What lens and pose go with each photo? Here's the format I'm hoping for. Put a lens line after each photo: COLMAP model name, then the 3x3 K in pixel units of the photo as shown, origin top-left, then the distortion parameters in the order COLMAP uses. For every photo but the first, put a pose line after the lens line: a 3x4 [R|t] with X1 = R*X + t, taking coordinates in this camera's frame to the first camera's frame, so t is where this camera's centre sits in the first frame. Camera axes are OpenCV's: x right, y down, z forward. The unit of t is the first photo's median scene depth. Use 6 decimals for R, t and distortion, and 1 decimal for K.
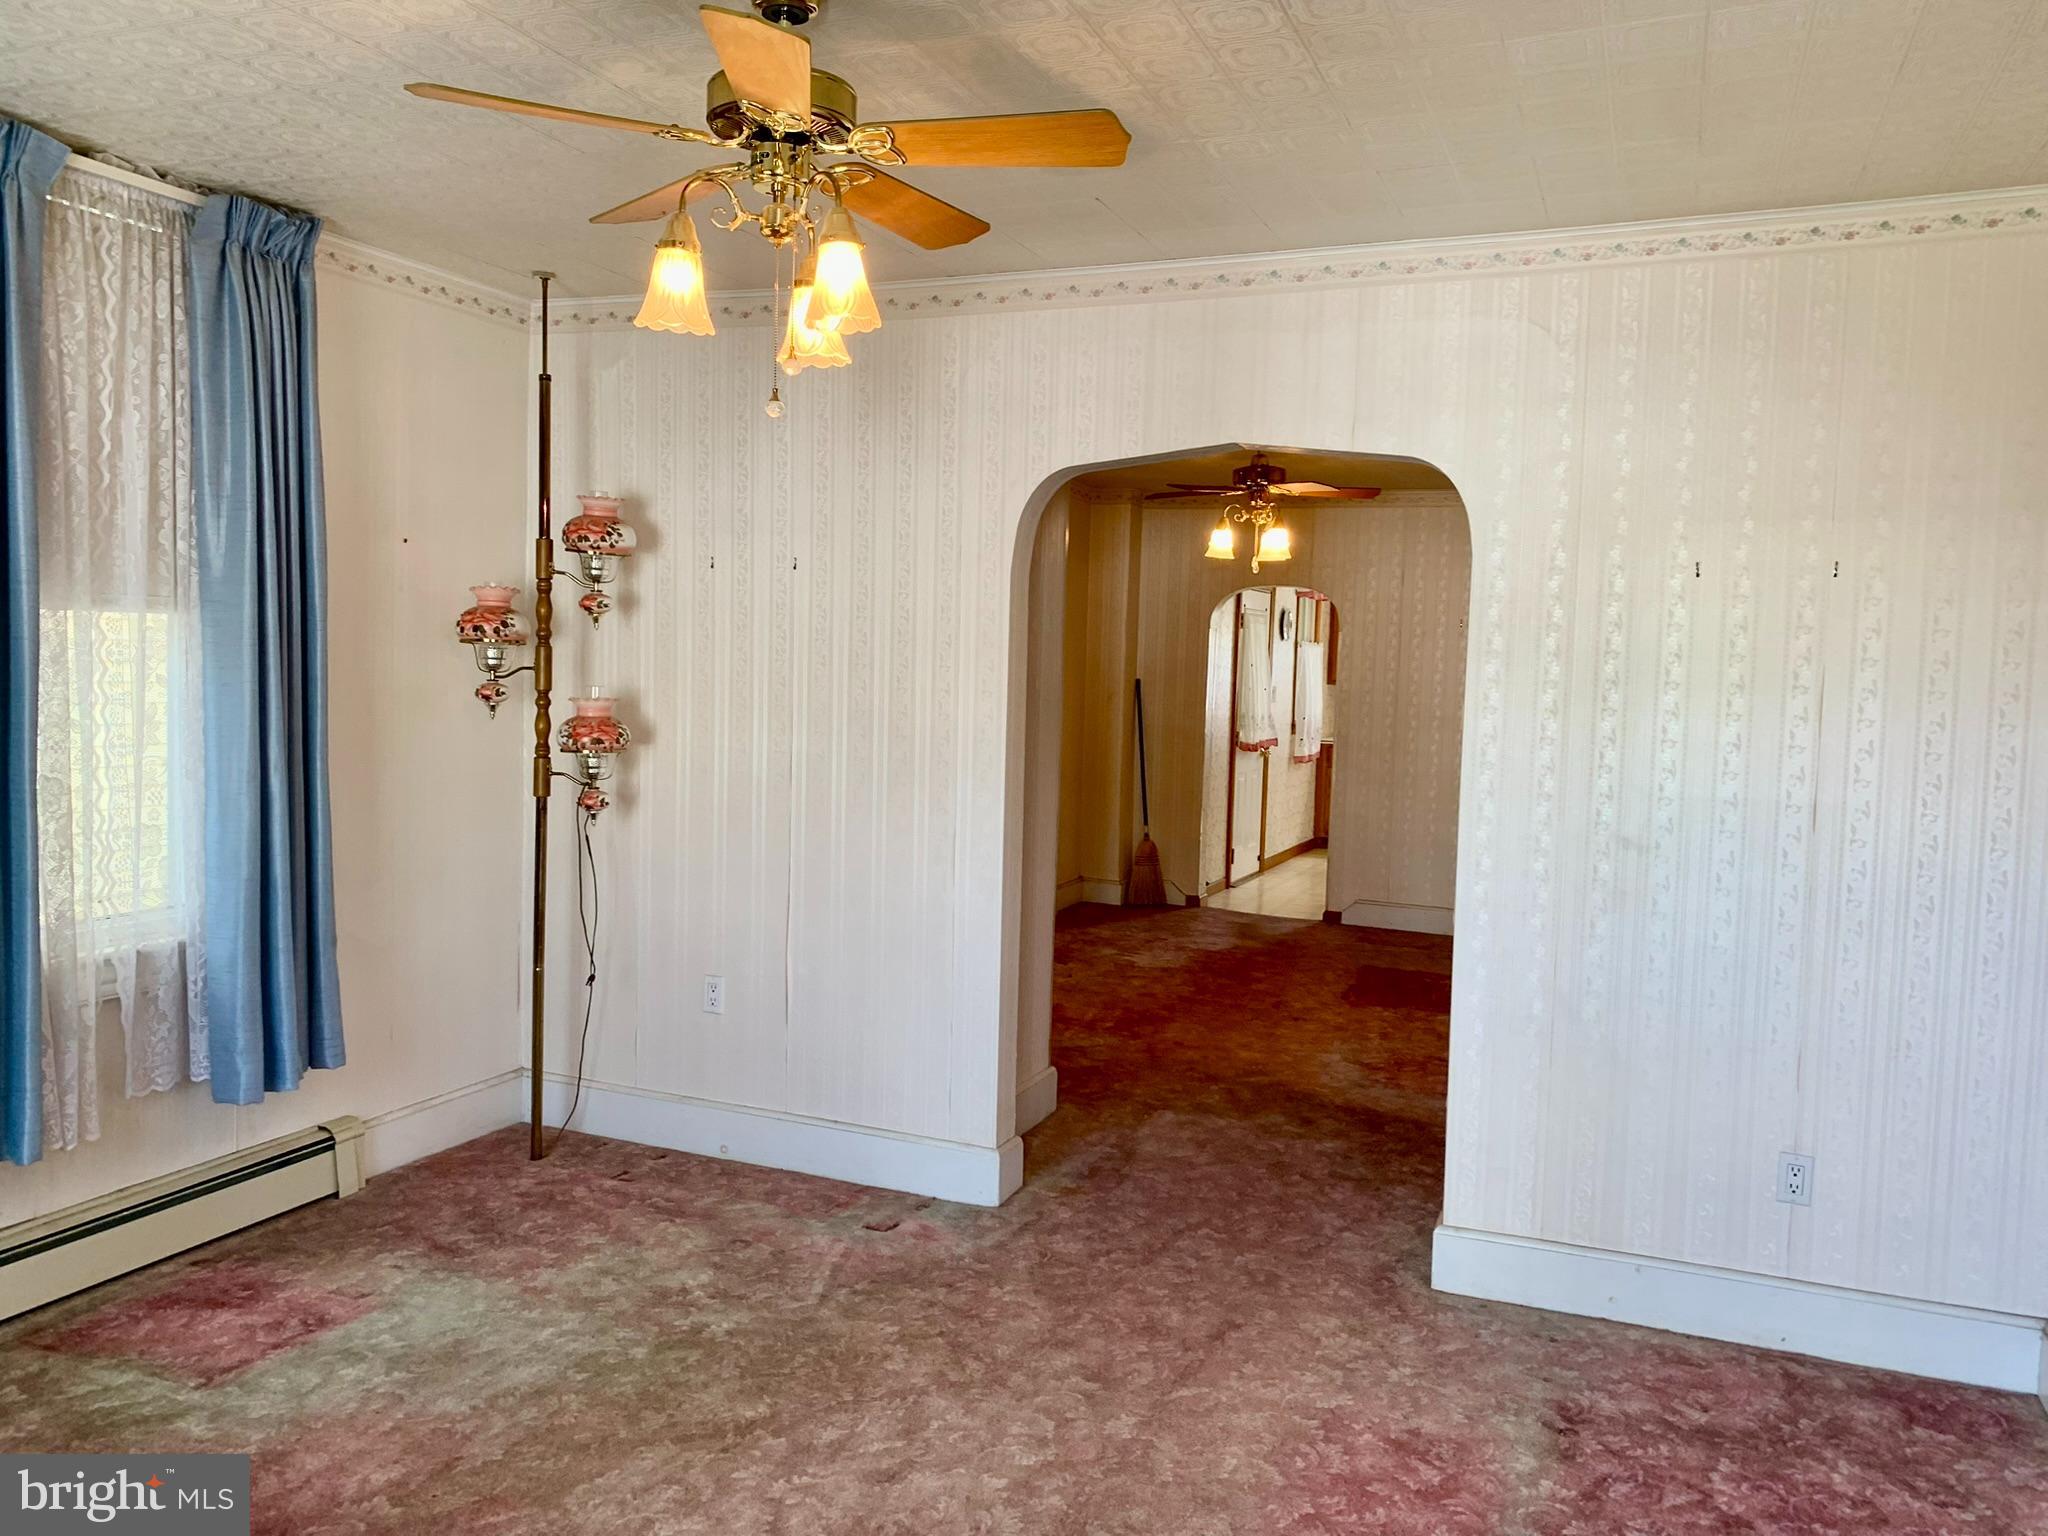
lens RADIAL K [[1572.8, 0, 1011.4], [0, 1572.8, 775.7], [0, 0, 1]] dist [0.022249, -0.020656]
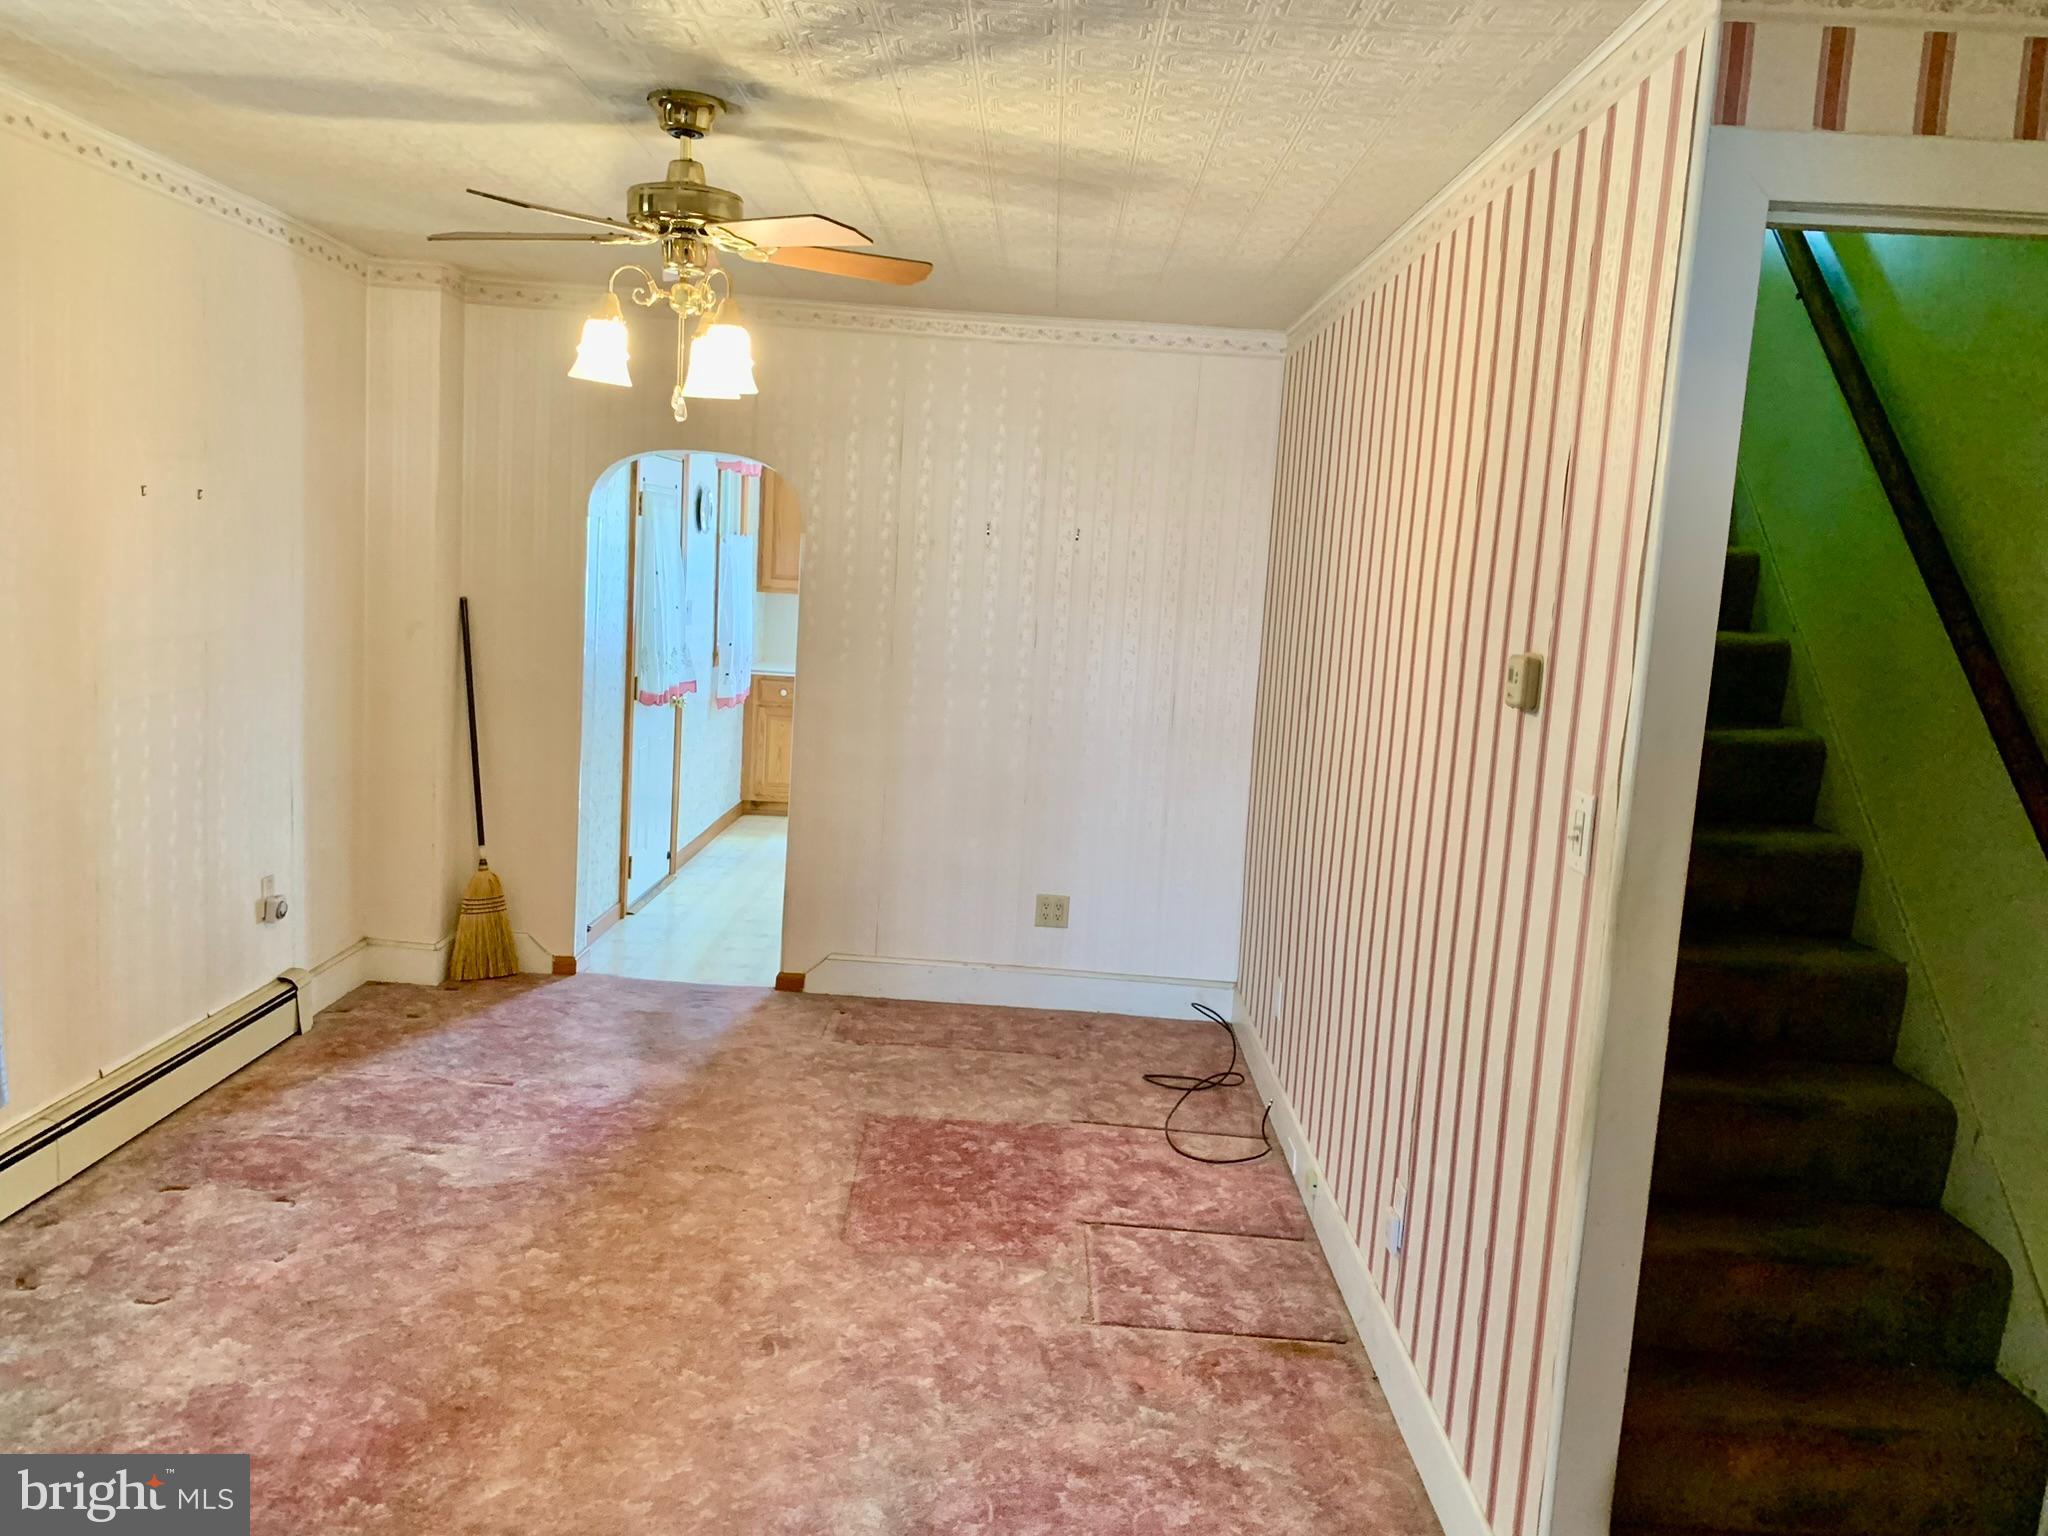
lens RADIAL K [[1572.8, 0, 1025.2], [0, 1572.8, 784.8], [0, 0, 1]] dist [0.022249, -0.020656]
pose [[0.925891, -0.021794, 0.377161, 0.049670], [-0.011541, 0.996237, 0.085899, -0.043916], [-0.377614, -0.083886, 0.922156, 0.360043]]
